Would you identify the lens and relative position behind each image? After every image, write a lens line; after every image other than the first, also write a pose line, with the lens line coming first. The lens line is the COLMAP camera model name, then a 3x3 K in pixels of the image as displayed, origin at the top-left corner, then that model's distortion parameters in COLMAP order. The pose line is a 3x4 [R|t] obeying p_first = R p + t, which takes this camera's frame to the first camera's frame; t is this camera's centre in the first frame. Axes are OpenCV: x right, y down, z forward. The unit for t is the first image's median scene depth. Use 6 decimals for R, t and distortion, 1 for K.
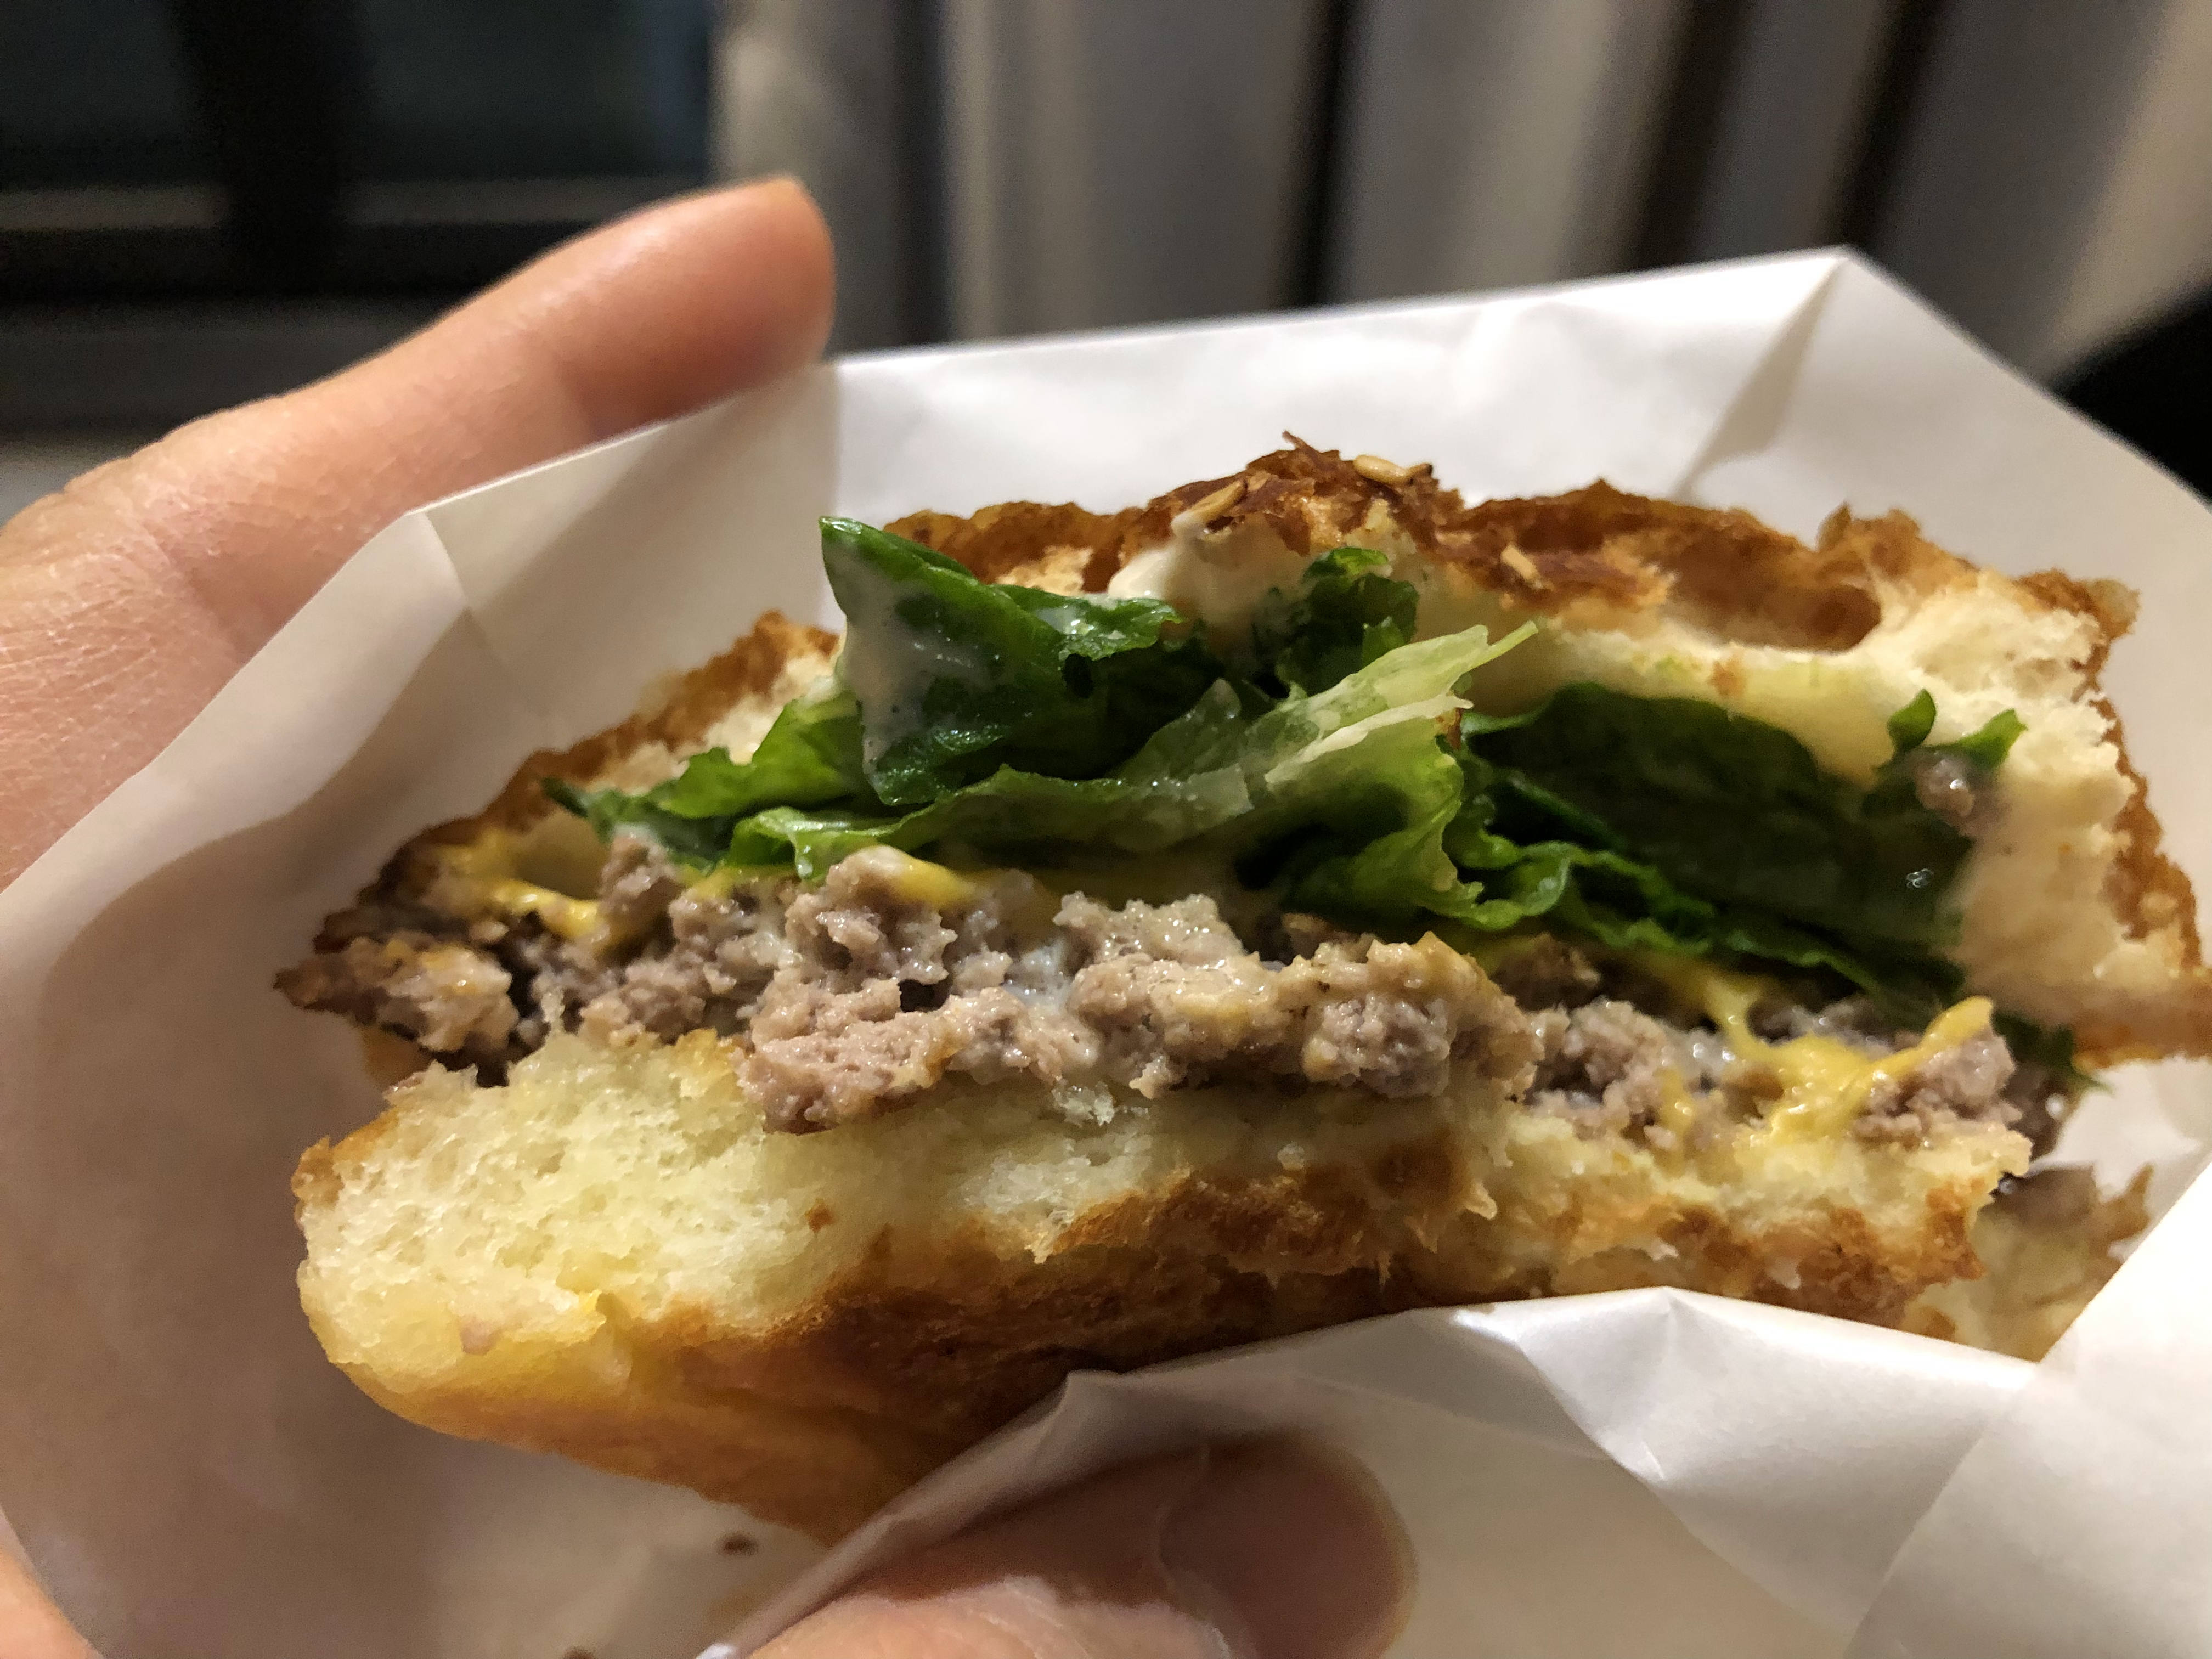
lens RADIAL K [[1893.2, 0, 1106.0], [0, 1893.2, 829.5], [0, 0, 1]] dist [-0.045528, -0.001255]
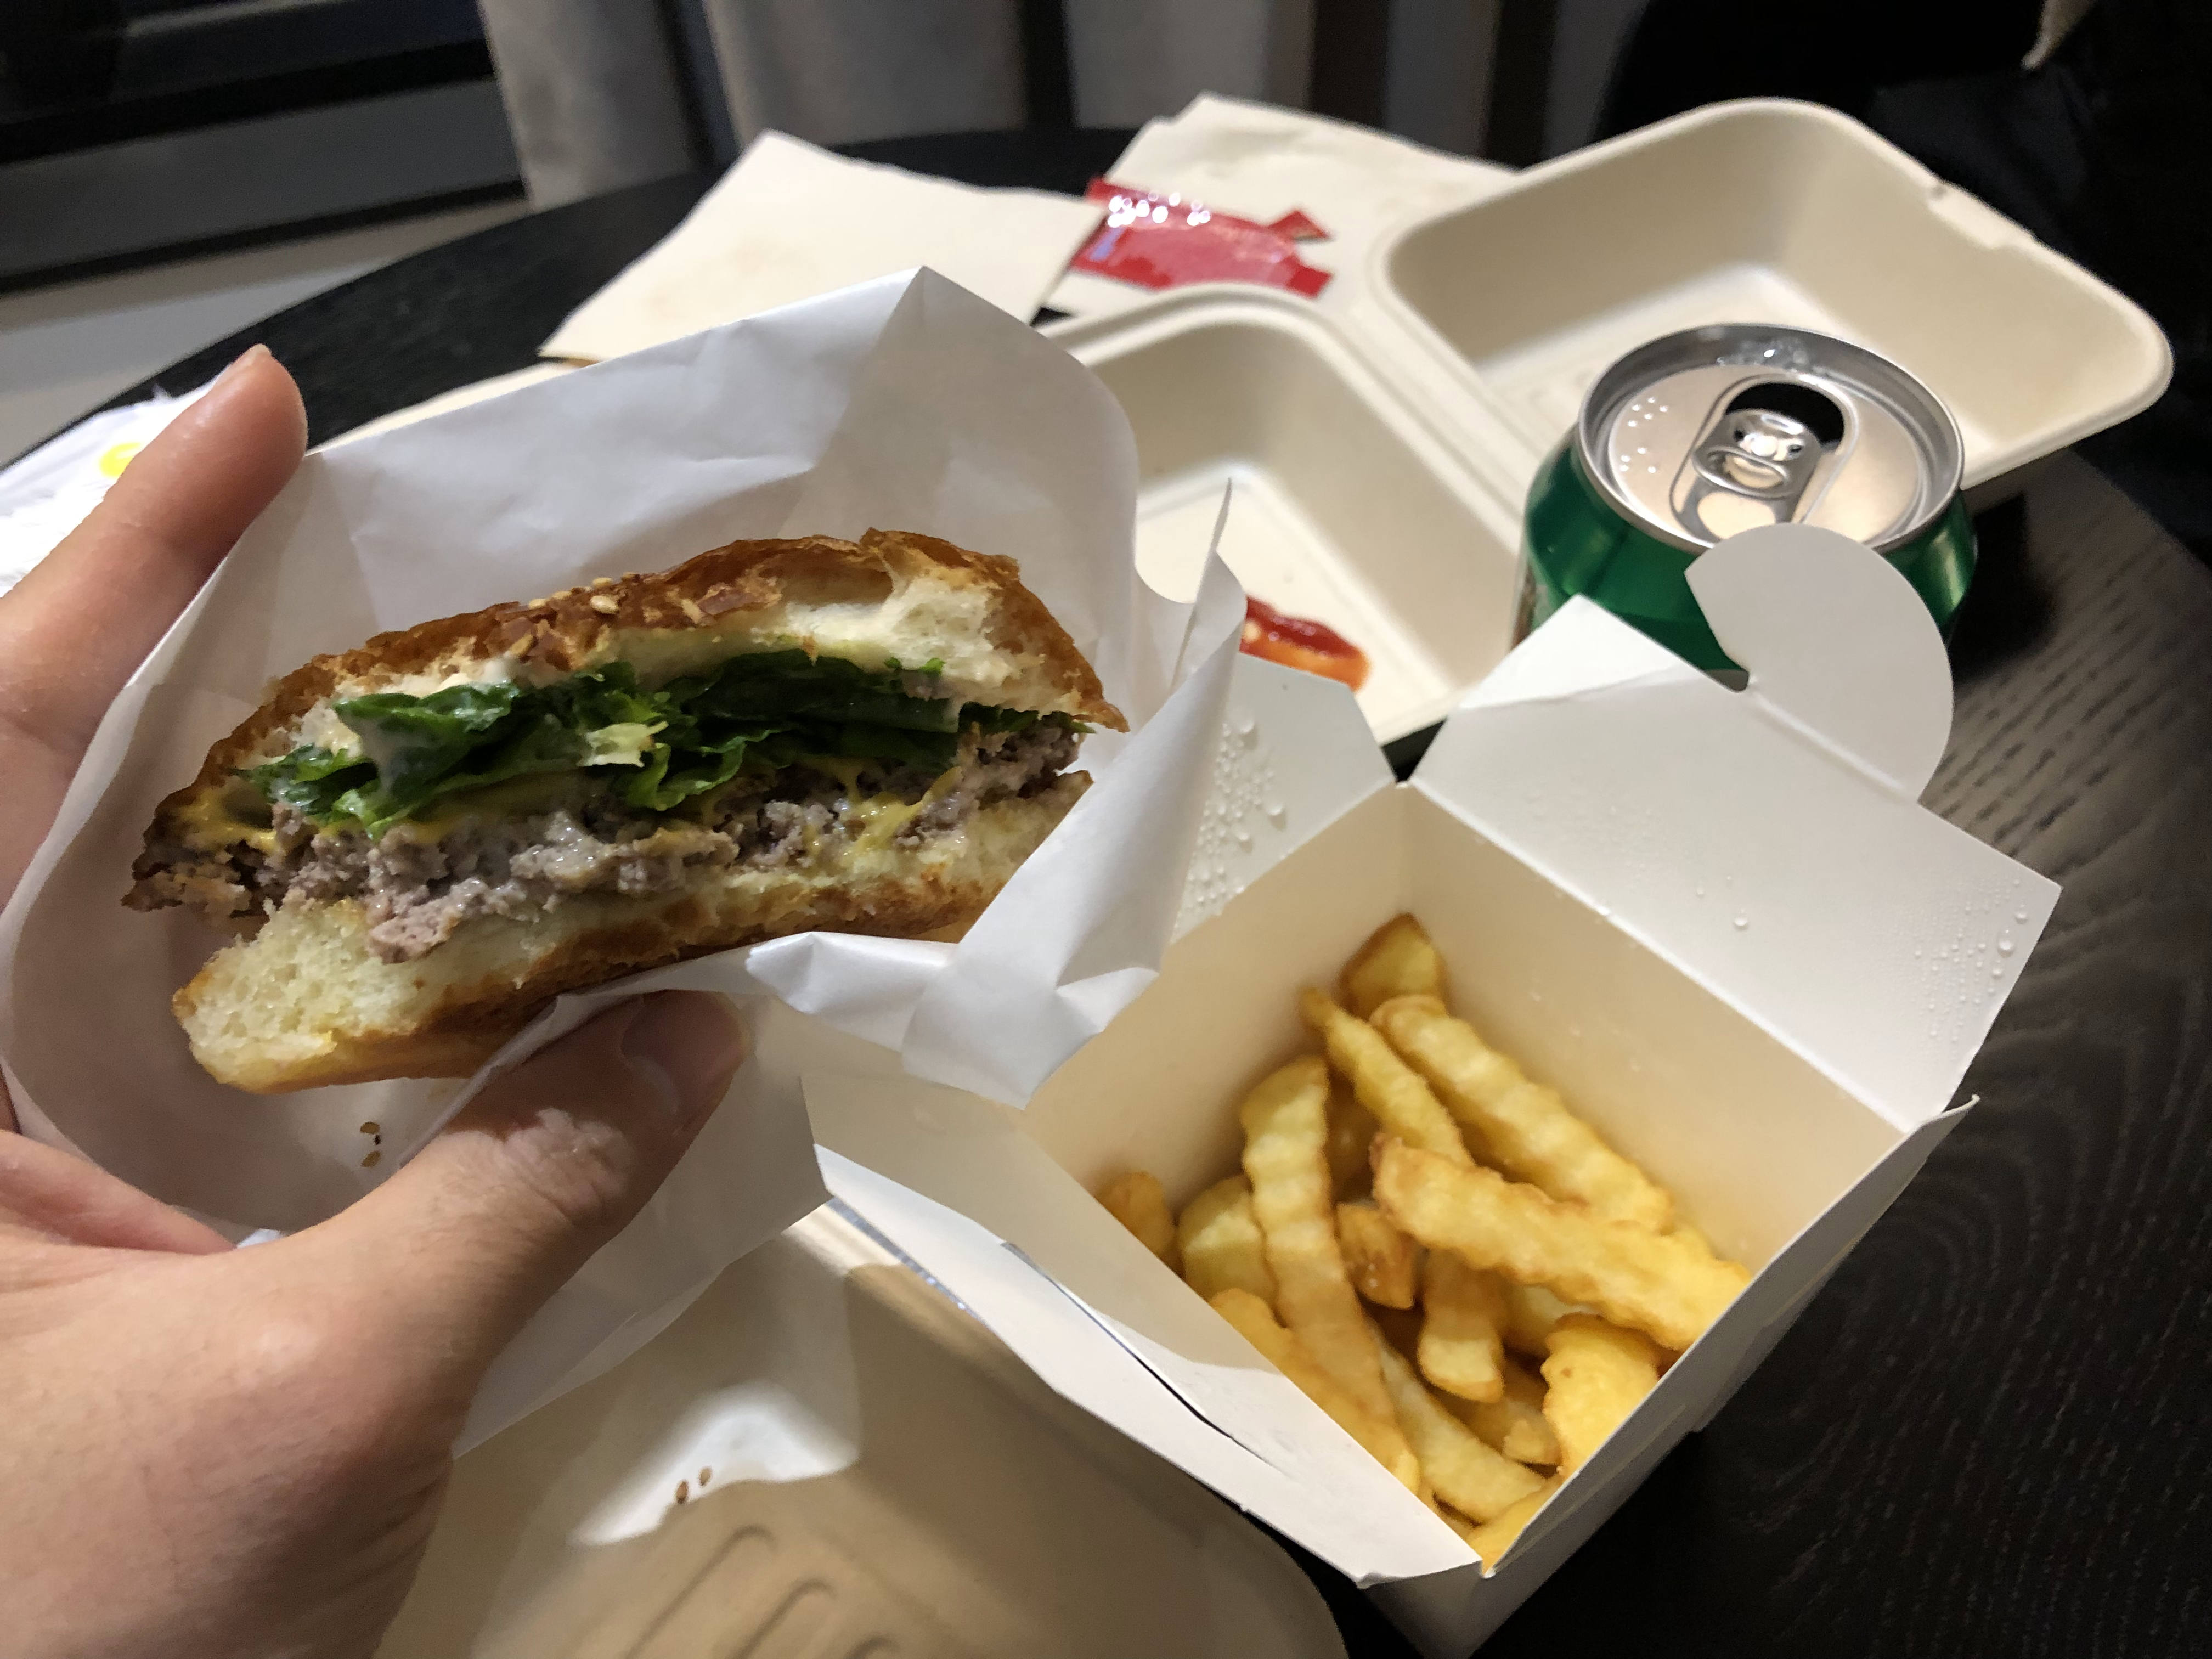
lens RADIAL K [[1782.9, 0, 1106.0], [0, 1782.9, 829.5], [0, 0, 1]] dist [-0.004212, 0.001715]
pose [[0.980285, -0.165949, 0.107248, 0.434157], [0.099630, 0.883870, 0.456999, -0.808466], [-0.170632, -0.437304, 0.882978, -0.908340]]
